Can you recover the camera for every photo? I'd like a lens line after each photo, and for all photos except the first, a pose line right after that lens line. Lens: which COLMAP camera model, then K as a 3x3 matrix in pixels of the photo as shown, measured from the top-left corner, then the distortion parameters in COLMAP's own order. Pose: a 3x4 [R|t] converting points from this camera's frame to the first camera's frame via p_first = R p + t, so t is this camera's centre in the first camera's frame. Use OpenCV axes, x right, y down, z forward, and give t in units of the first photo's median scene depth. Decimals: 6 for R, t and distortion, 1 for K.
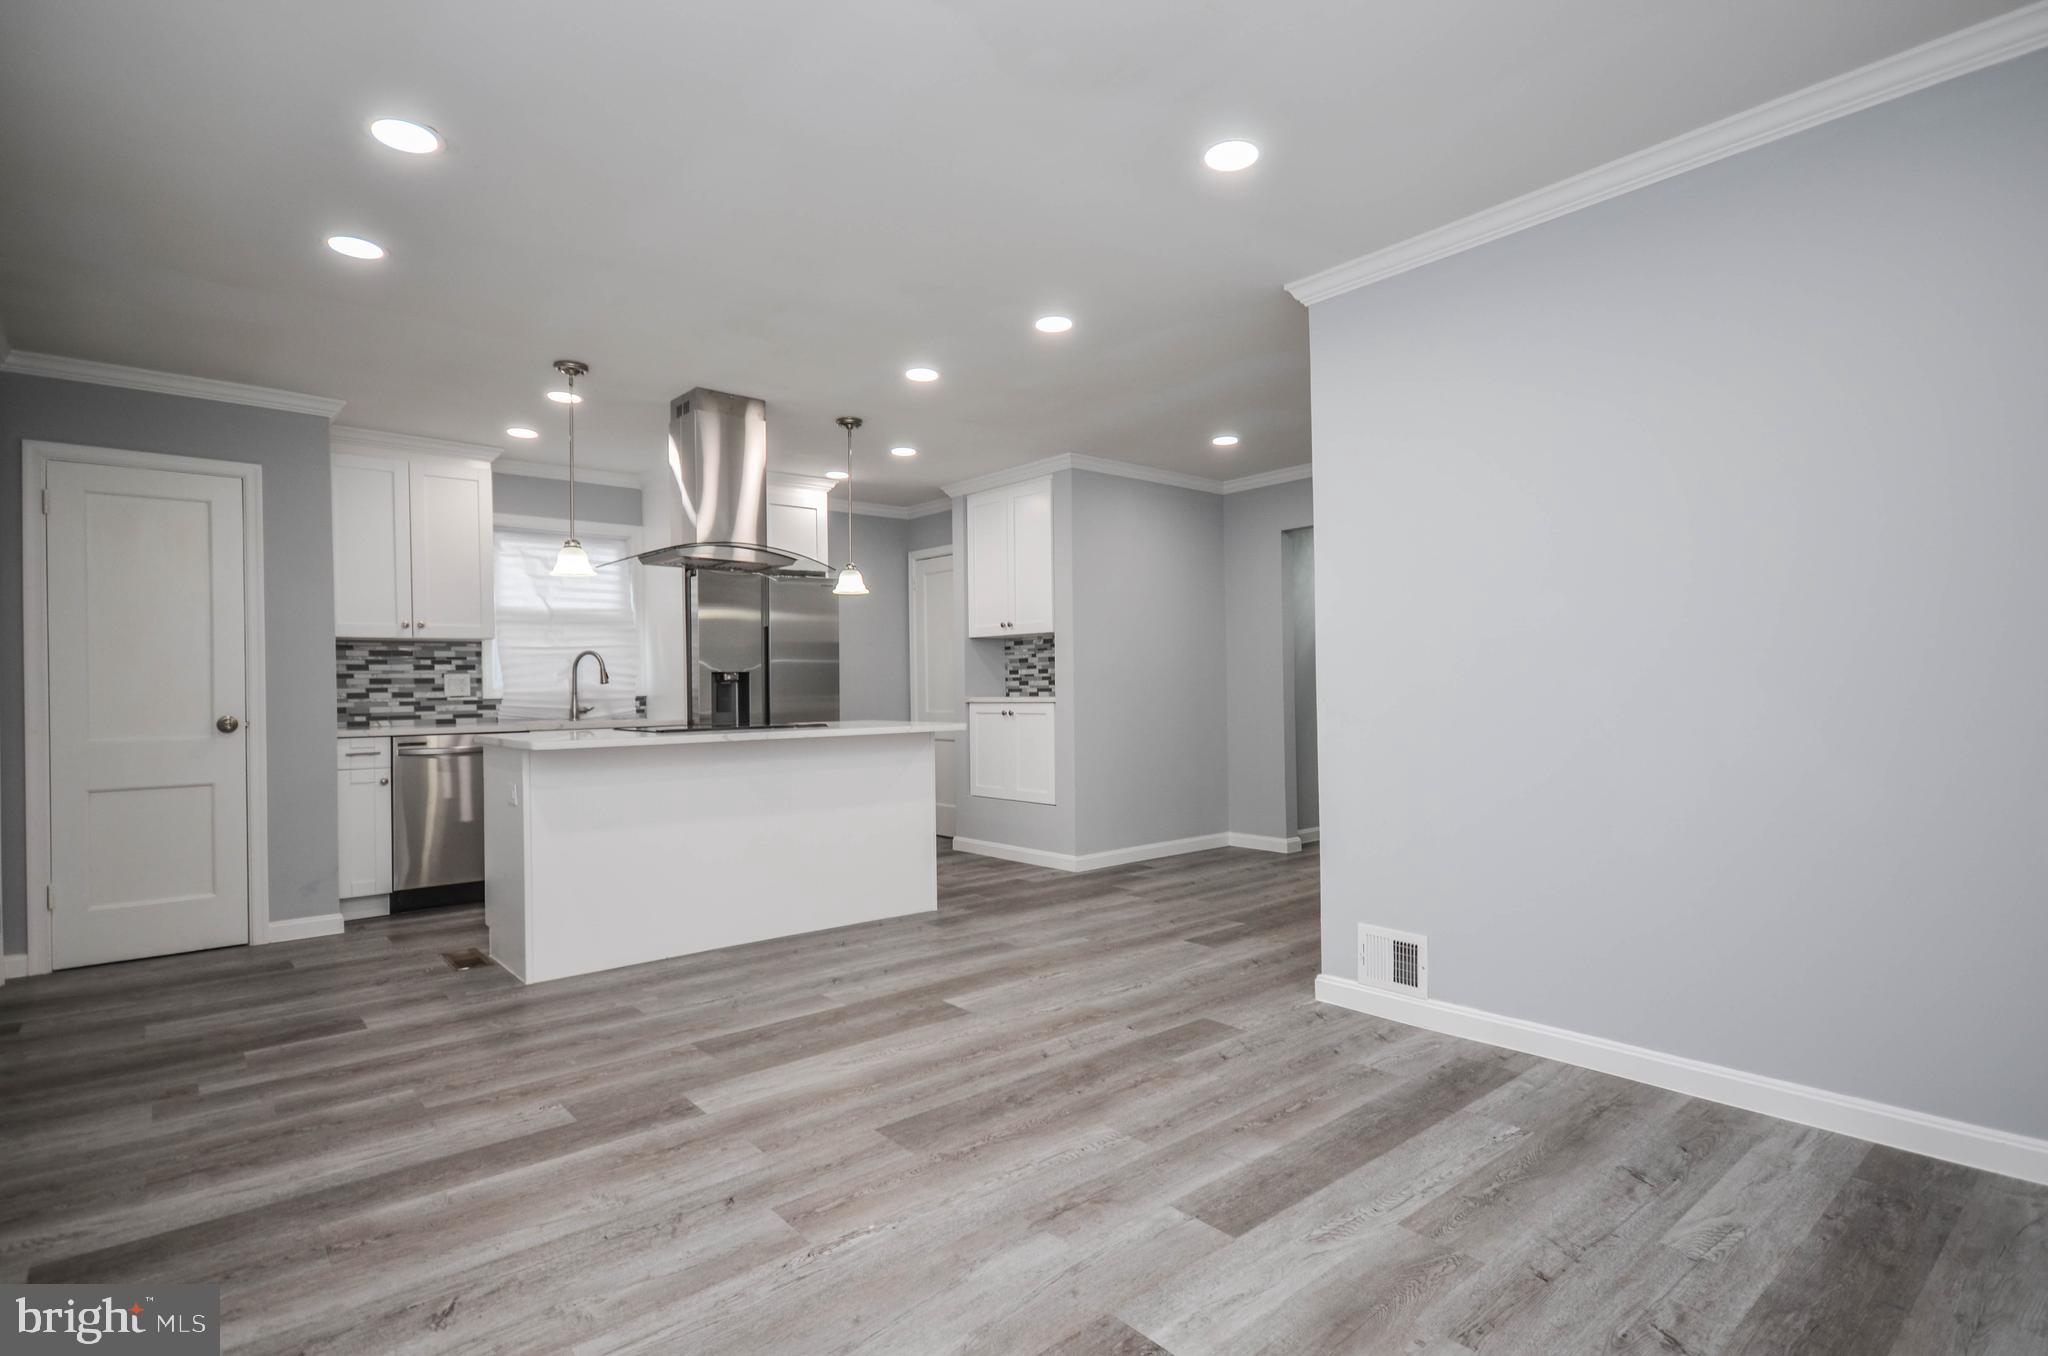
lens RADIAL K [[1023.8, 0, 1052.2], [0, 1023.8, 686.4], [0, 0, 1]] dist [0.008669, -0.000599]
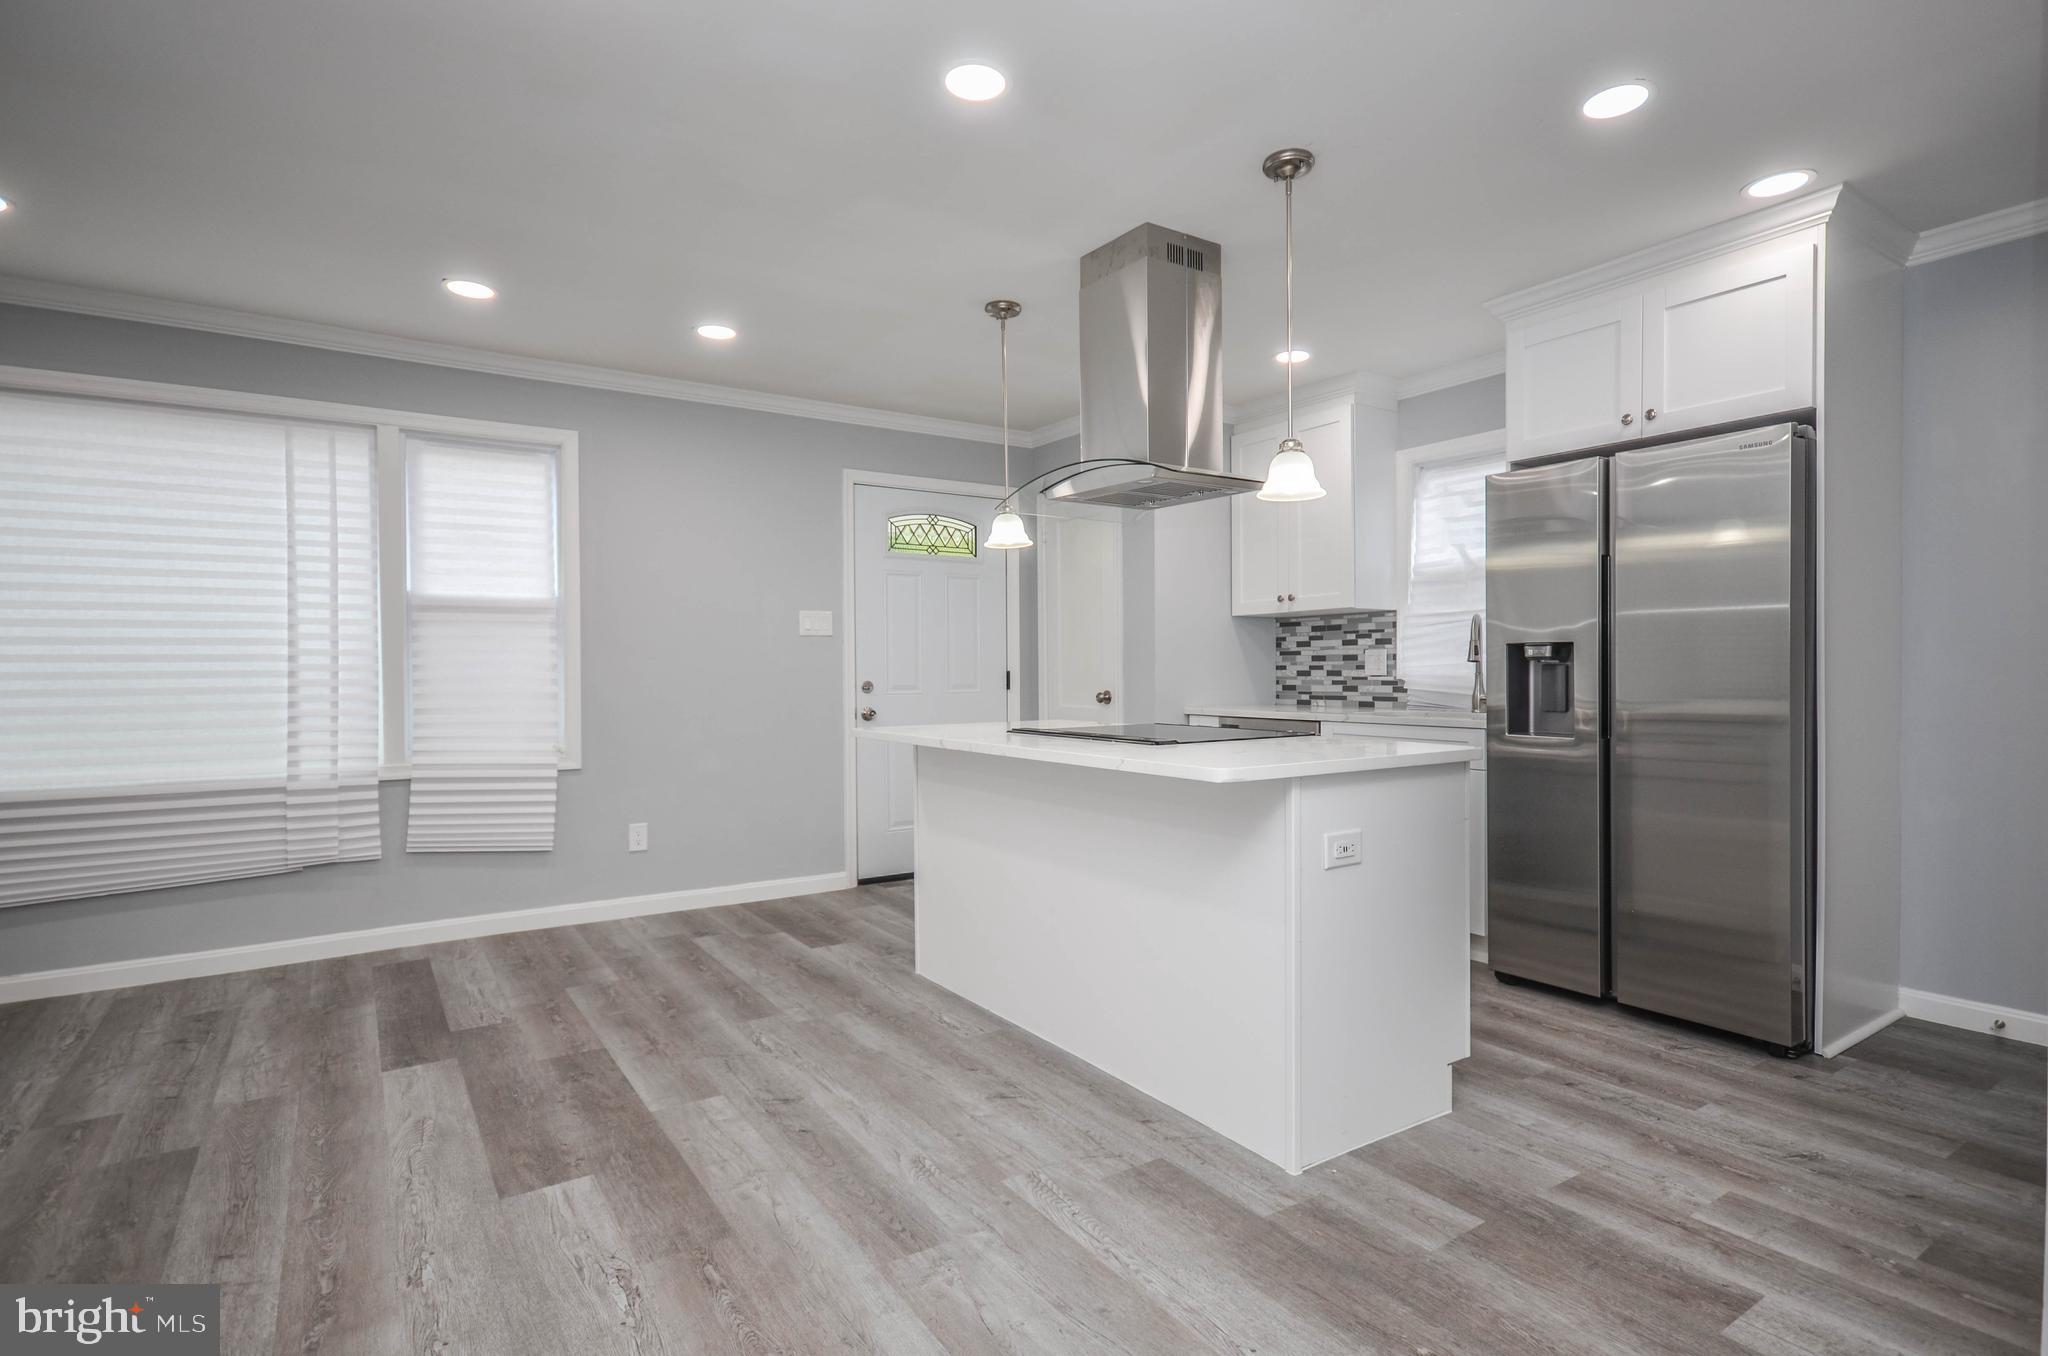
lens RADIAL K [[1026.5, 0, 1051.0], [0, 1026.5, 685.0], [0, 0, 1]] dist [0.011336, -0.000847]
pose [[-0.114544, 0.031548, -0.992917, 0.315936], [0.009469, 0.999485, 0.030664, -0.011894], [0.993373, -0.005889, -0.114784, 0.872717]]
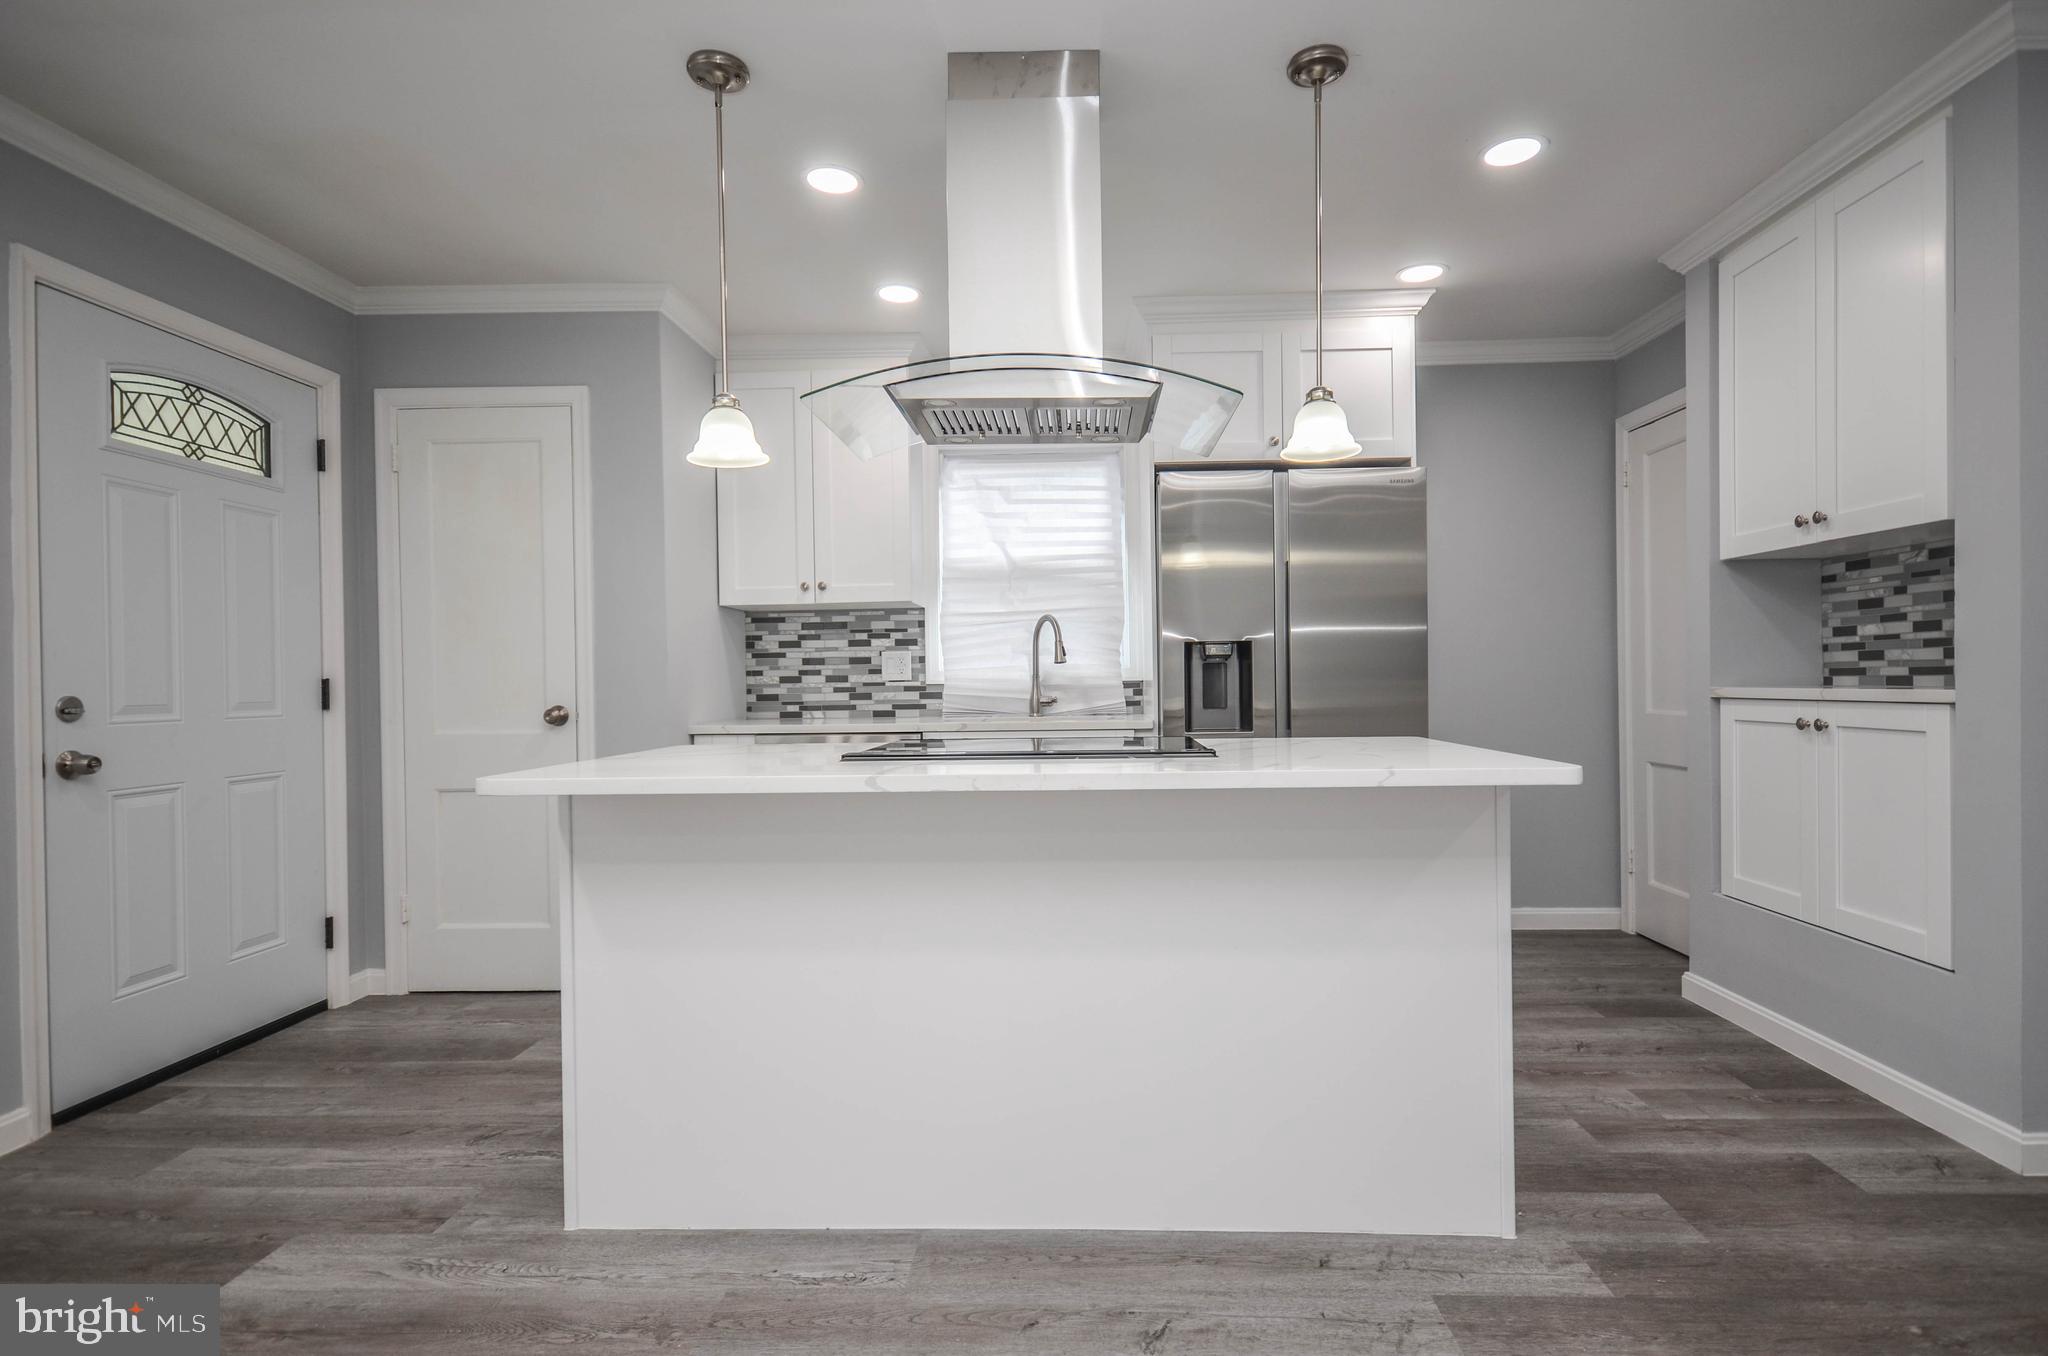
lens RADIAL K [[1026.5, 0, 1051.0], [0, 1026.5, 685.0], [0, 0, 1]] dist [0.011336, -0.000847]
pose [[0.731249, 0.007782, -0.682066, 0.021715], [0.003760, 0.999874, 0.015439, 0.001624], [0.682100, -0.013854, 0.731128, 0.550610]]
